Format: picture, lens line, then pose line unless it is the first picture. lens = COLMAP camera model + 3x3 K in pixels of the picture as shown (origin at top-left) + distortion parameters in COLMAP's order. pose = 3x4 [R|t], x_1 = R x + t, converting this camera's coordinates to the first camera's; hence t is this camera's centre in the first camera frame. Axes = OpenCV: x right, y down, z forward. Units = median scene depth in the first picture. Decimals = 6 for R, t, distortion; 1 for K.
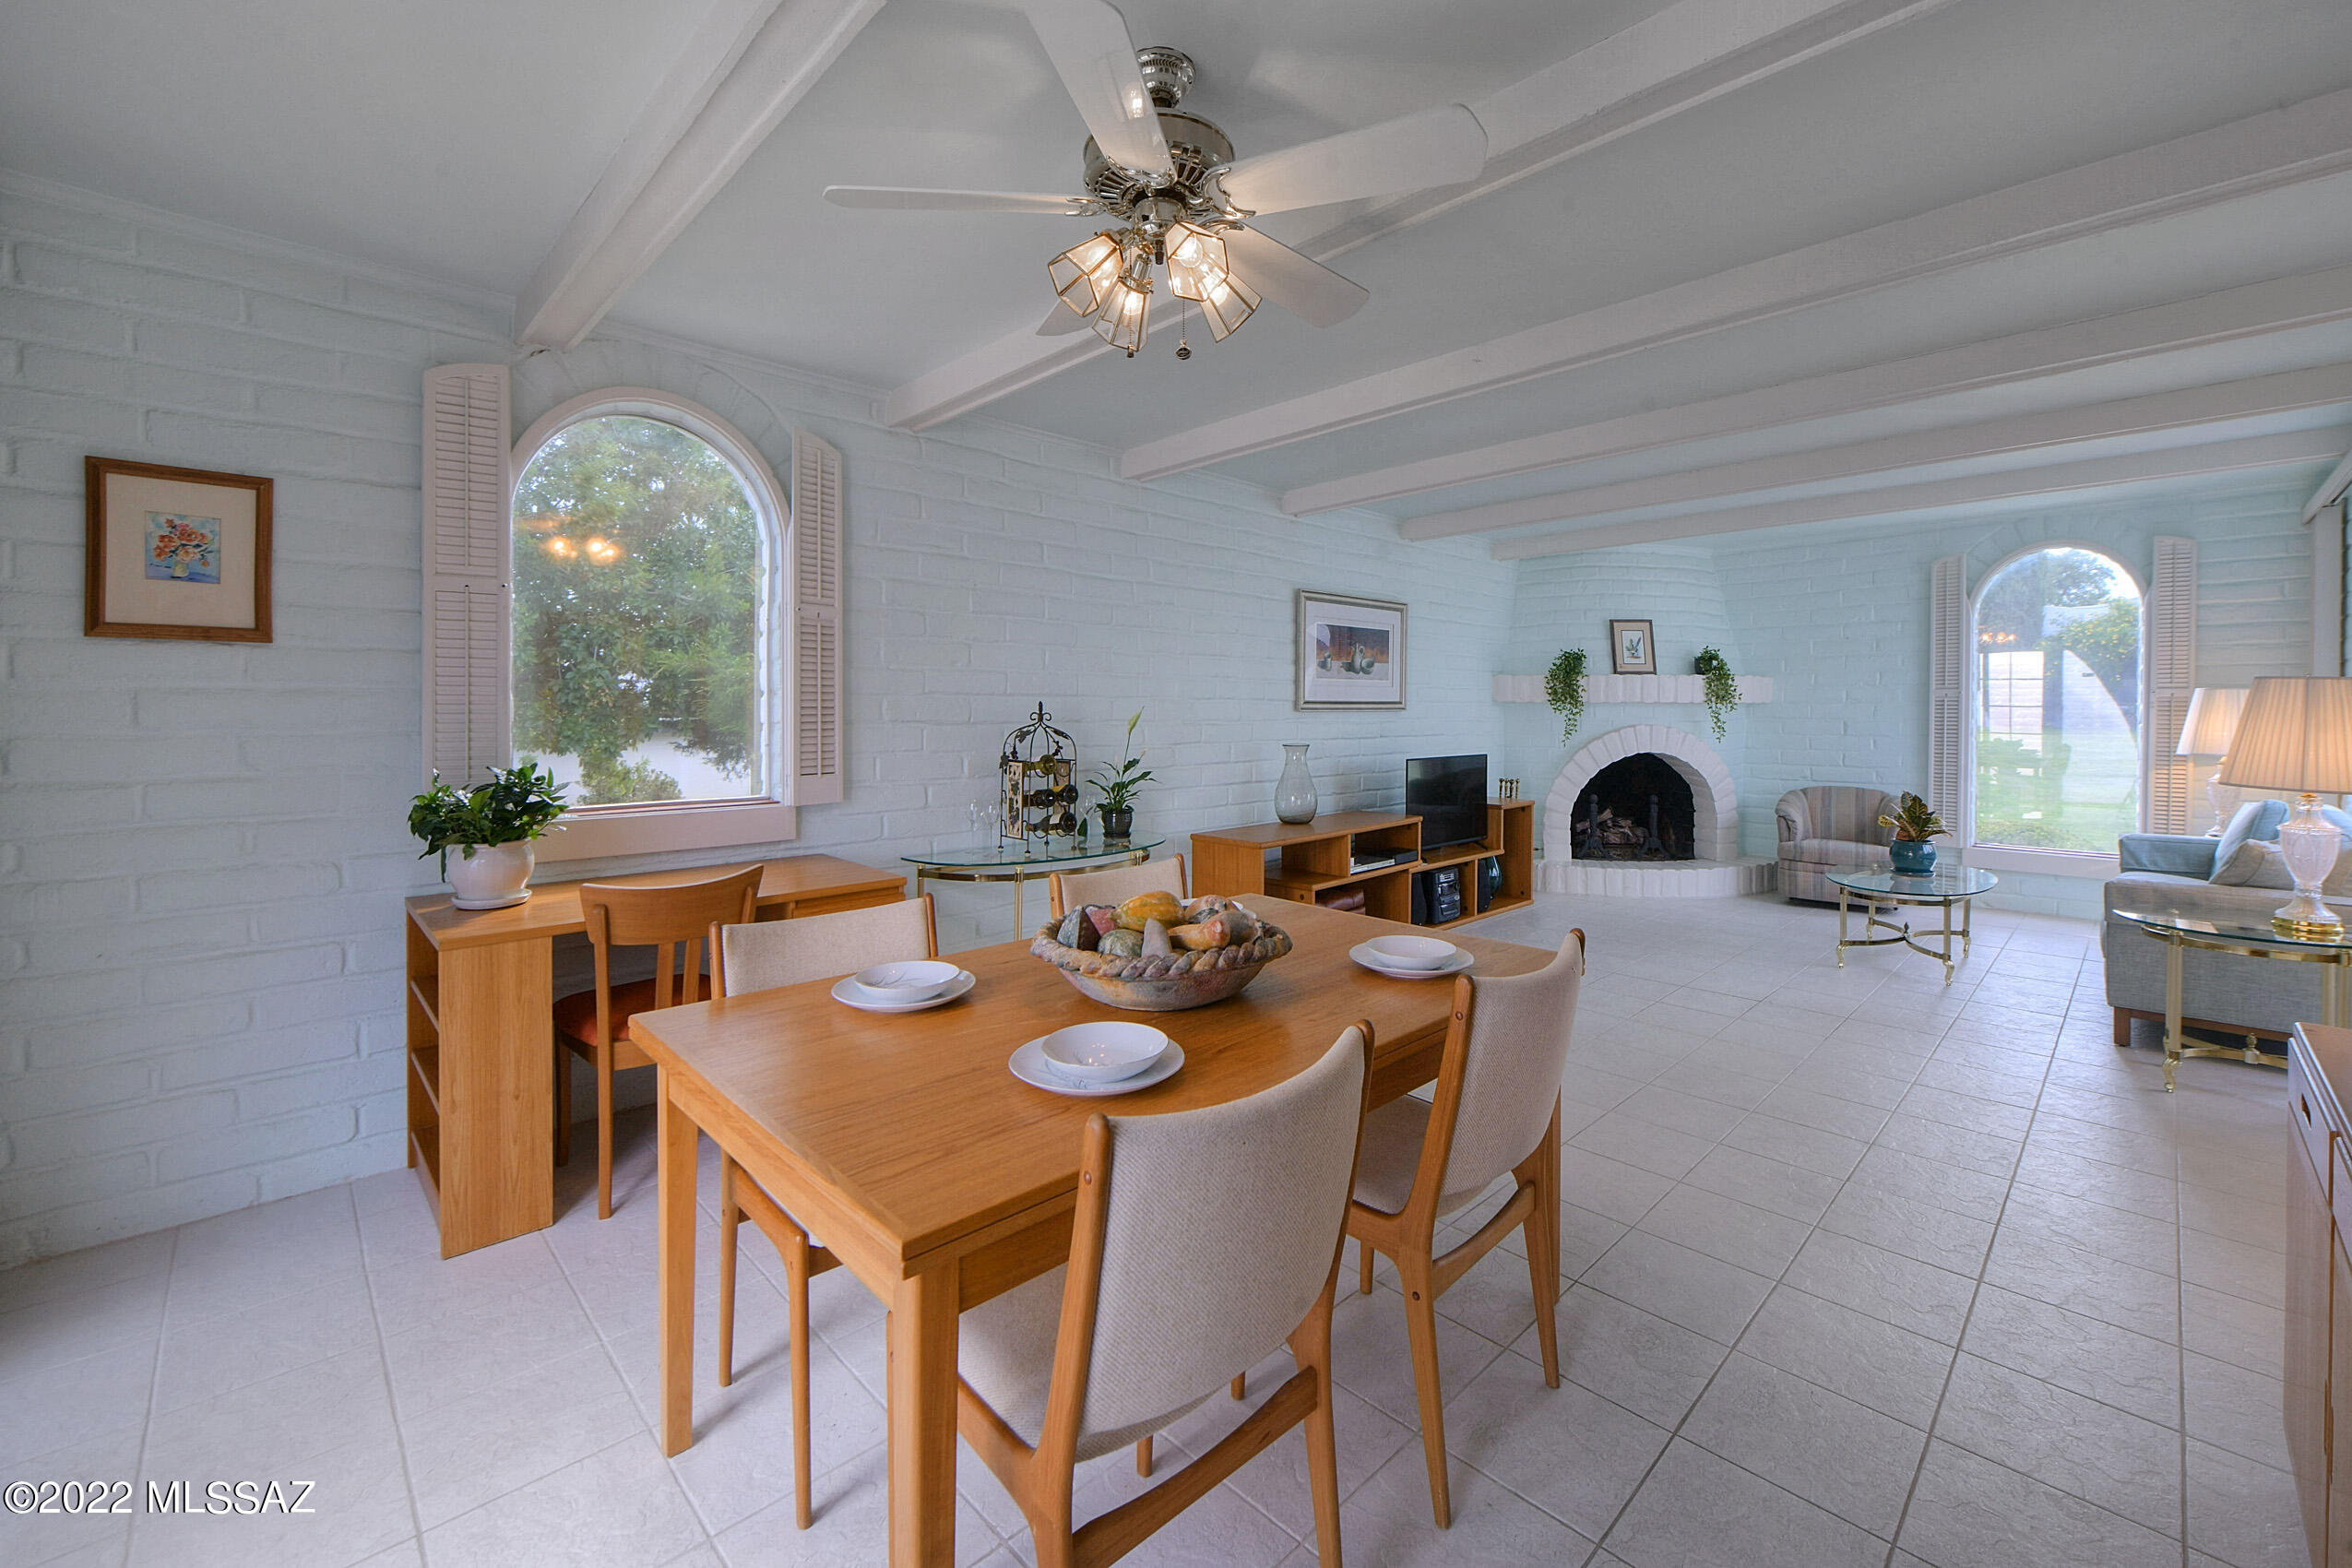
lens RADIAL K [[948.5, 0, 1205.3], [0, 948.5, 717.7], [0, 0, 1]] dist [0.001455, 0.000232]
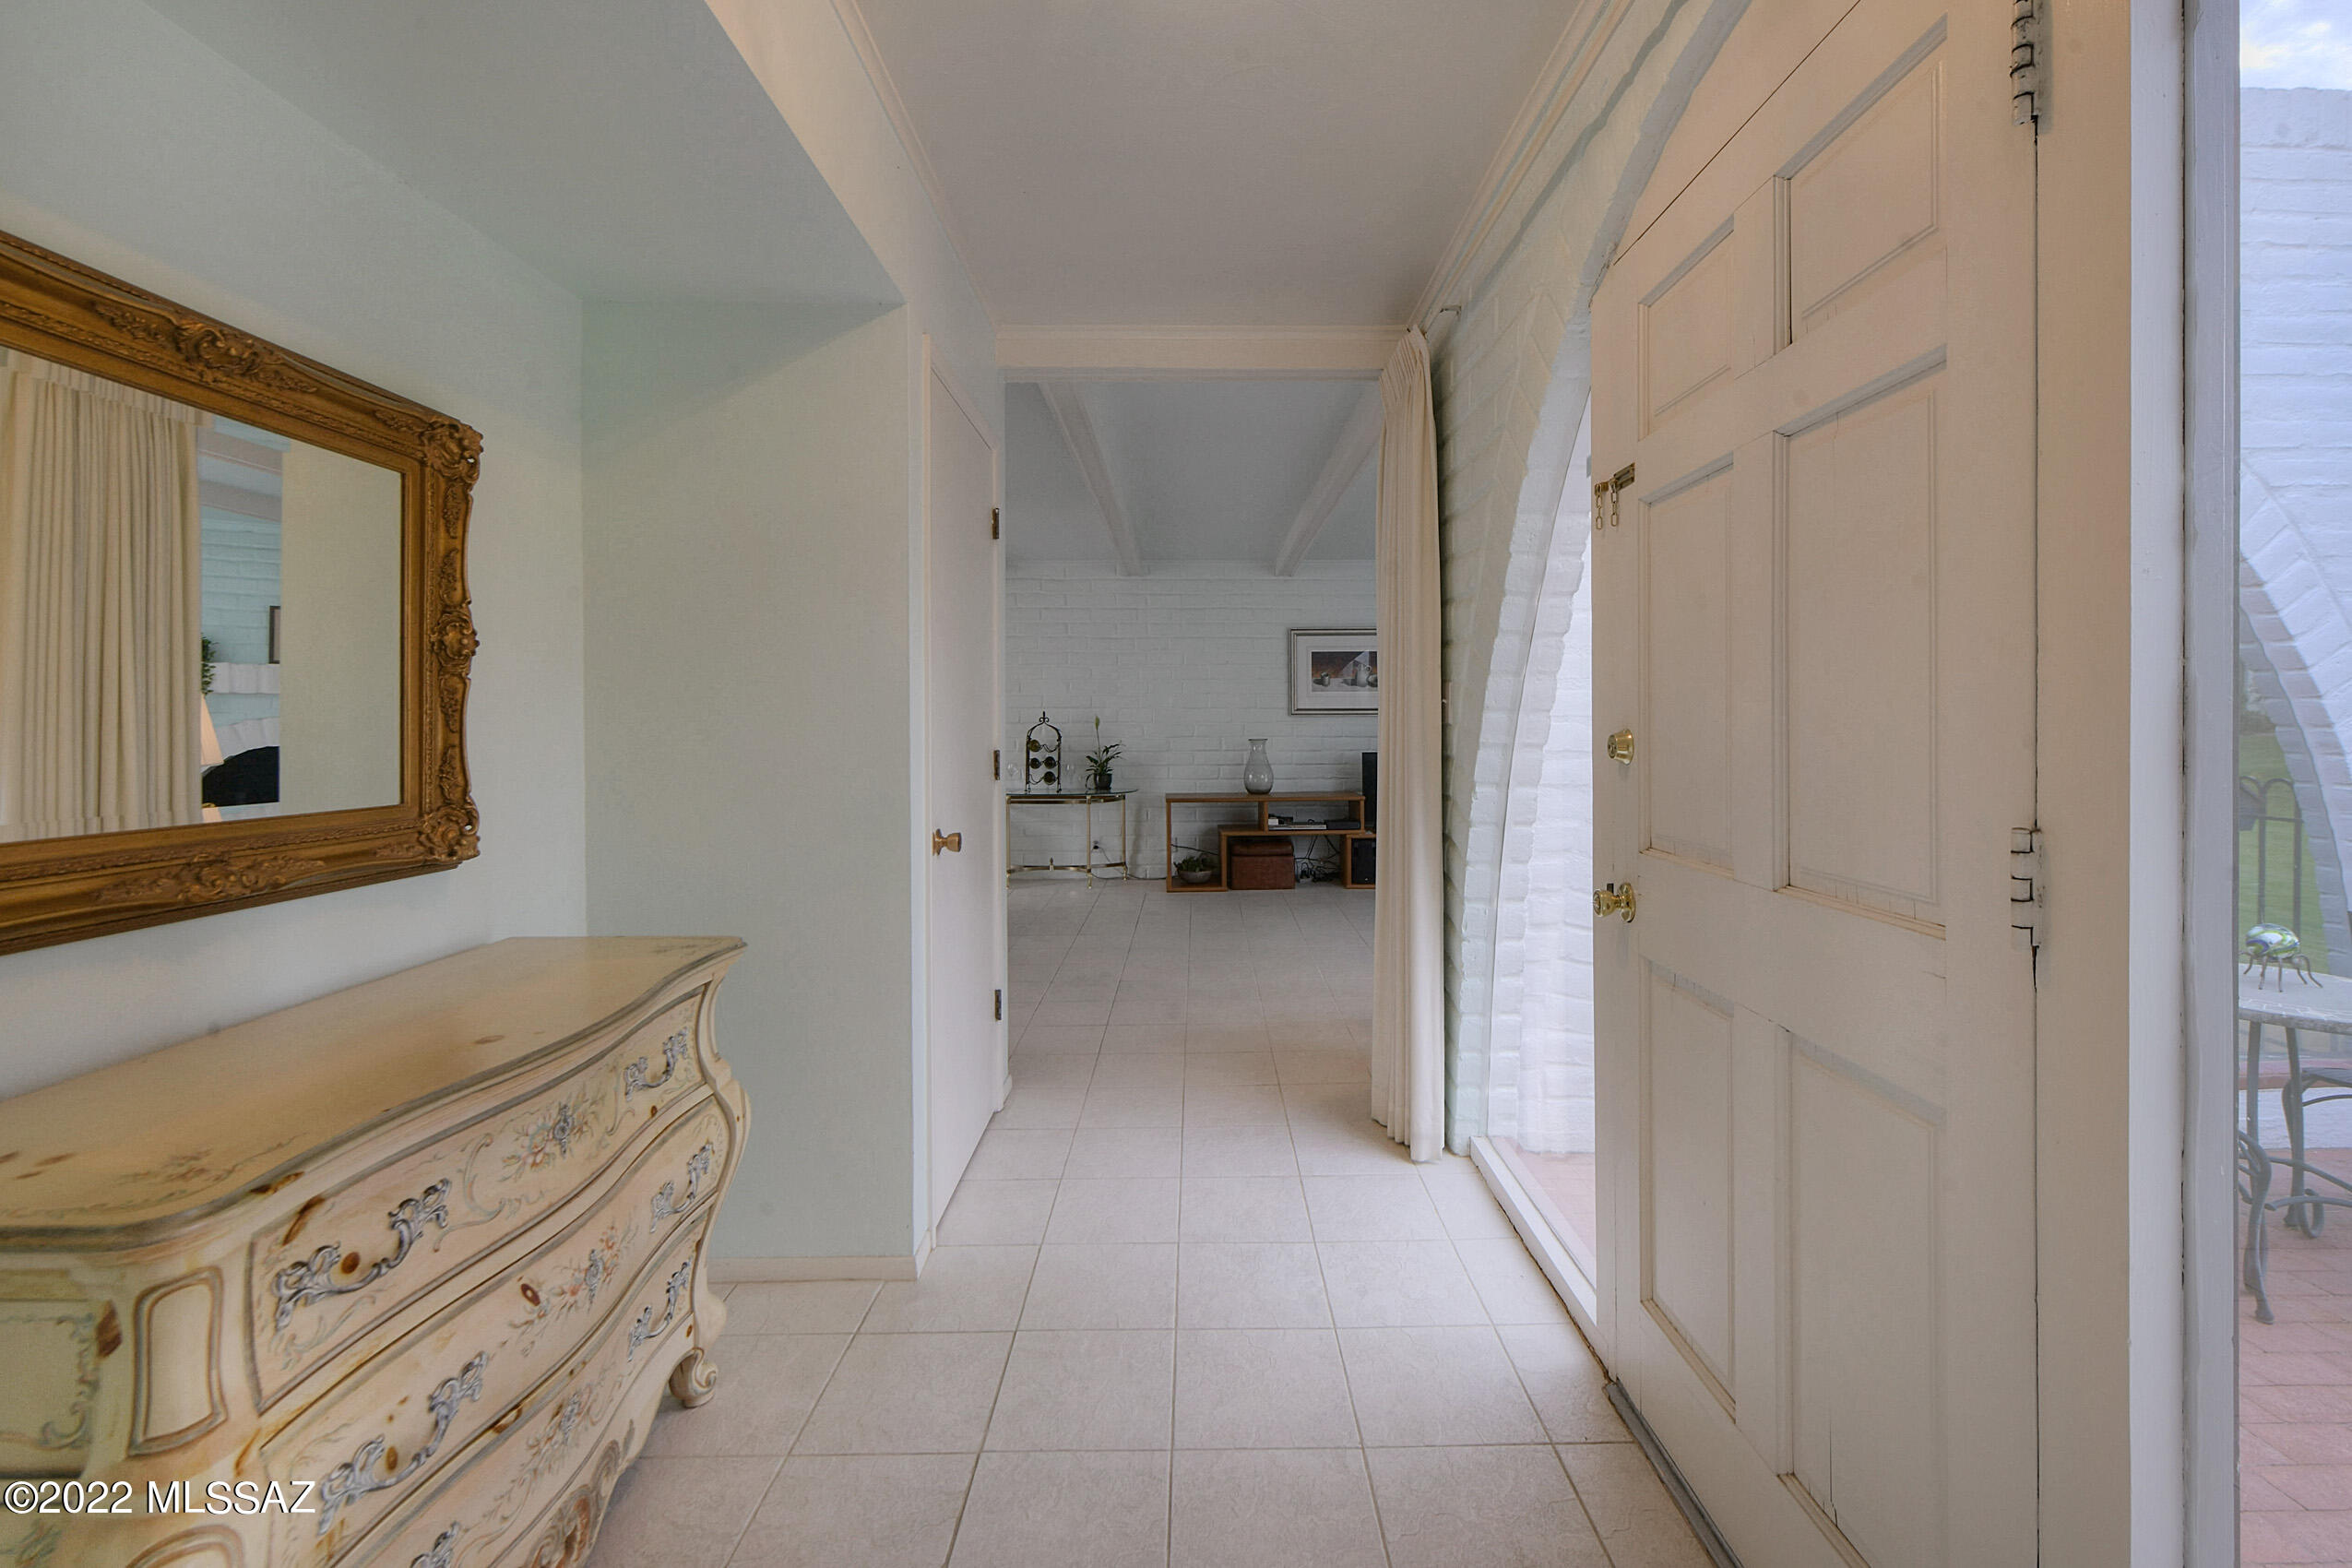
lens RADIAL K [[948.5, 0, 1200.3], [0, 948.5, 720.2], [0, 0, 1]] dist [0.001455, 0.000232]
pose [[0.711671, -0.004752, -0.702497, 0.979139], [-0.001400, 0.999966, -0.008182, 0.010697], [0.702512, 0.006806, 0.711640, -0.083684]]
